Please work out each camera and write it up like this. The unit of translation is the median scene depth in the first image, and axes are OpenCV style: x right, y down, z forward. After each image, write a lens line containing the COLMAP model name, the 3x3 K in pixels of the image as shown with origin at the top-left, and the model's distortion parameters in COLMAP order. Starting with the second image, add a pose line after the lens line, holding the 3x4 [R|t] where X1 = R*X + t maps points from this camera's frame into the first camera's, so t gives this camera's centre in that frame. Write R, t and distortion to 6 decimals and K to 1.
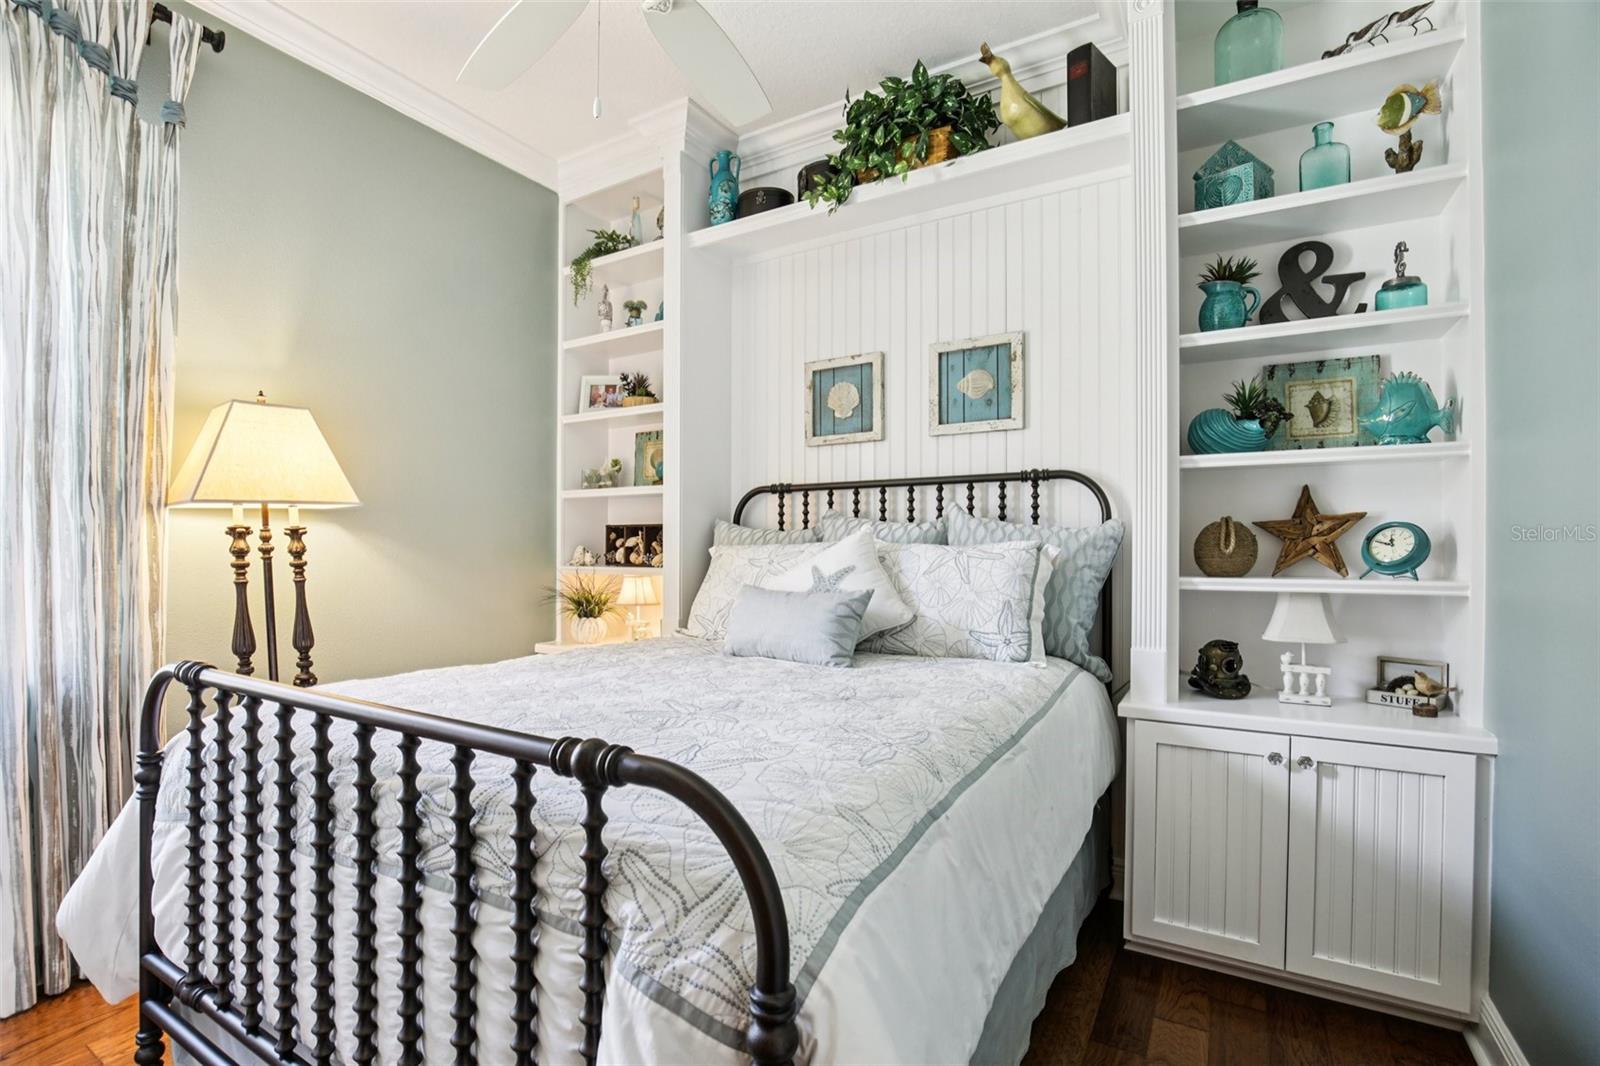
lens RADIAL K [[733.0, 0, 807.2], [0, 733.0, 539.7], [0, 0, 1]] dist [-0.029144, 0.003602]
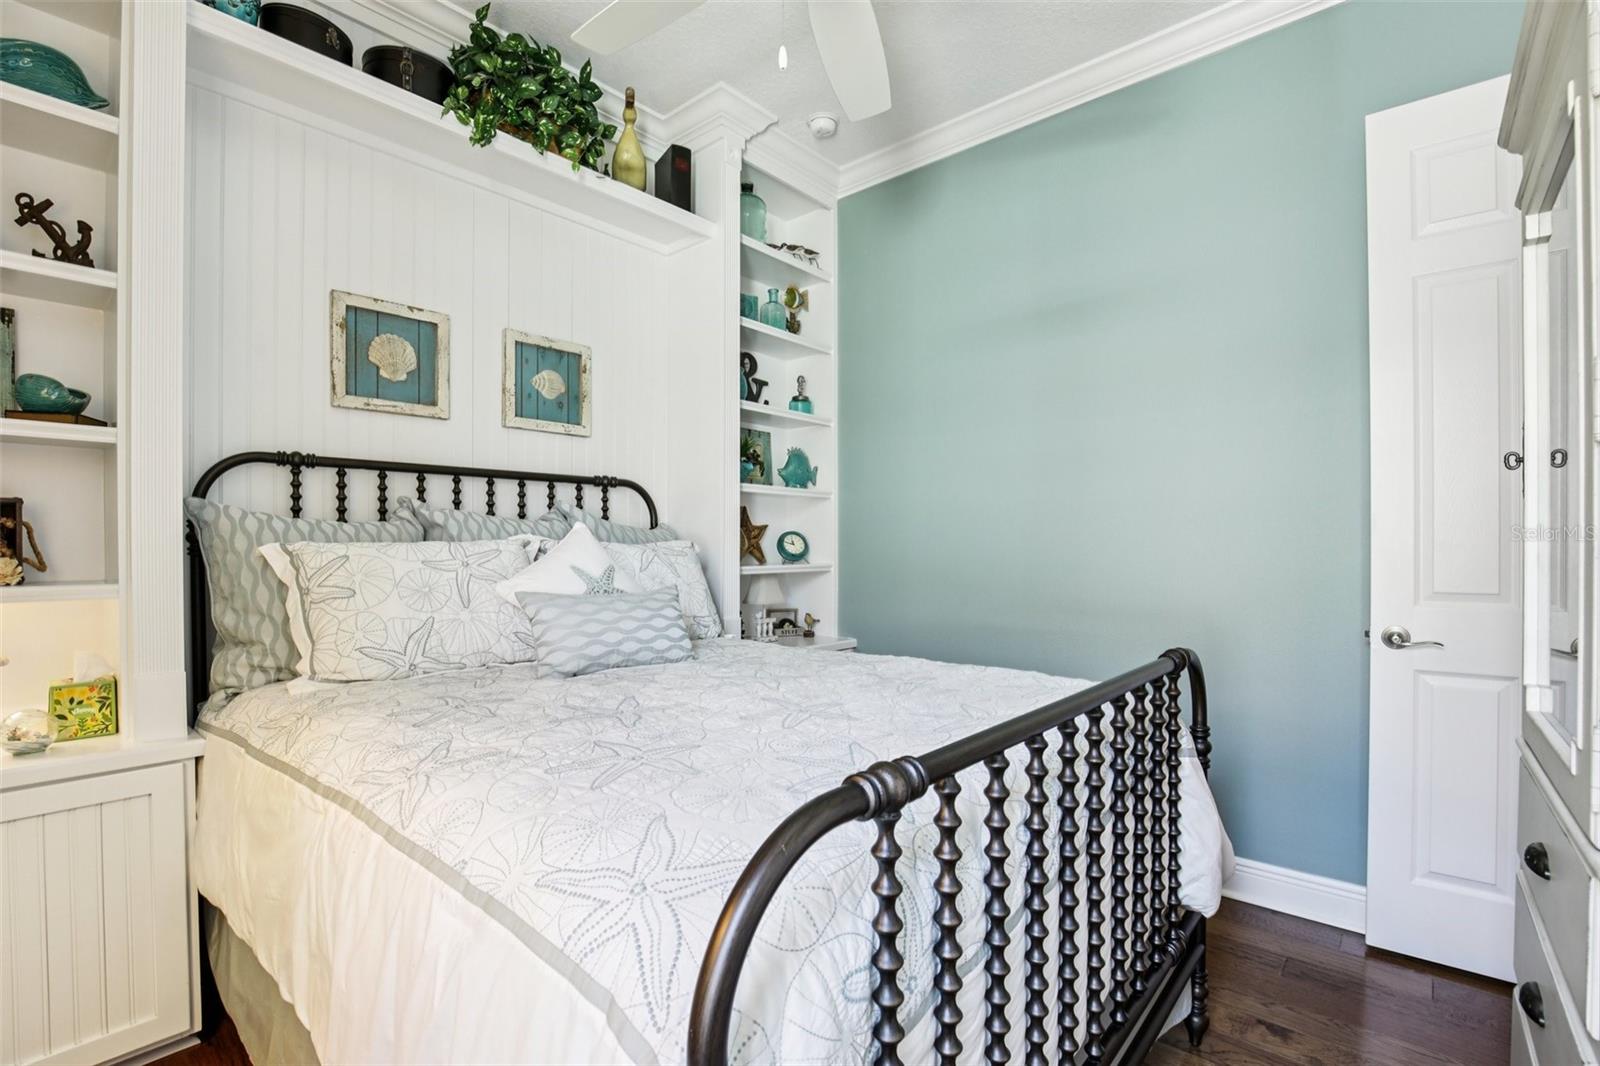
lens RADIAL K [[733.0, 0, 807.3], [0, 733.0, 545.1], [0, 0, 1]] dist [-0.029144, 0.003602]
pose [[0.186339, 0.000449, 0.982485, -0.685764], [-0.011786, 0.999929, 0.001778, 0.004007], [-0.982415, -0.011911, 0.186331, 0.451537]]
